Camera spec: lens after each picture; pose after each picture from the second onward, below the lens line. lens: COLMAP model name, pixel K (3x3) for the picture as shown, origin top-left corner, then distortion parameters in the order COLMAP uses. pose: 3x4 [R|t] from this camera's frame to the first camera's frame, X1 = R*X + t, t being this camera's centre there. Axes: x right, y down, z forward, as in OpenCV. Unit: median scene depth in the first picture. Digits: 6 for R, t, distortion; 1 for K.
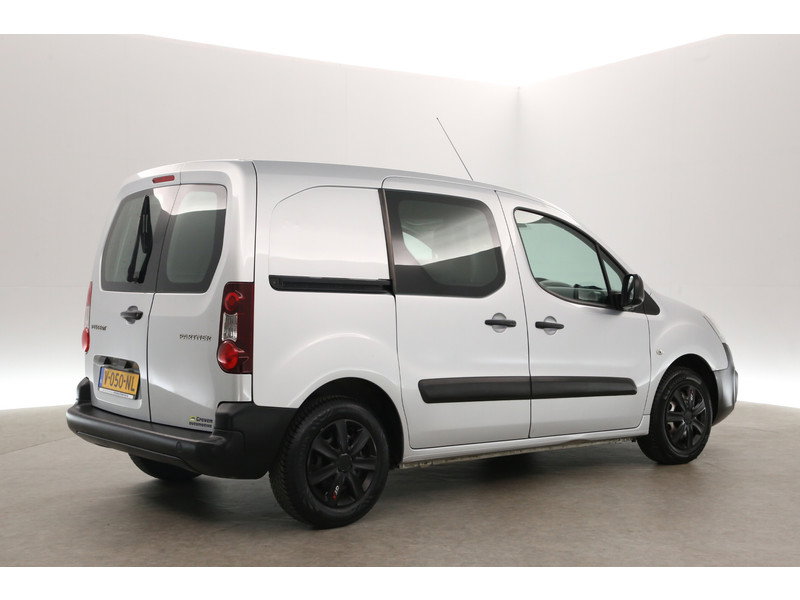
lens RADIAL K [[1130.6, 0, 400.0], [0, 1130.6, 300.0], [0, 0, 1]] dist [0.007714, 0.016267]
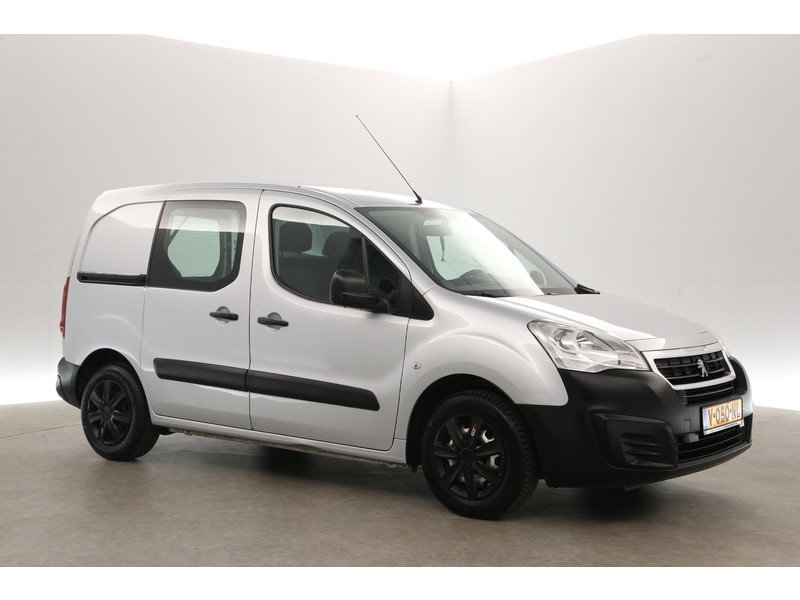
lens RADIAL K [[1130.6, 0, 400.0], [0, 1130.6, 300.0], [0, 0, 1]] dist [0.007714, 0.016267]
pose [[0.186683, 0.018671, -0.982243, 1.153501], [-0.021318, 0.999661, 0.014951, -0.013968], [0.982189, 0.018149, 0.187018, 0.947585]]
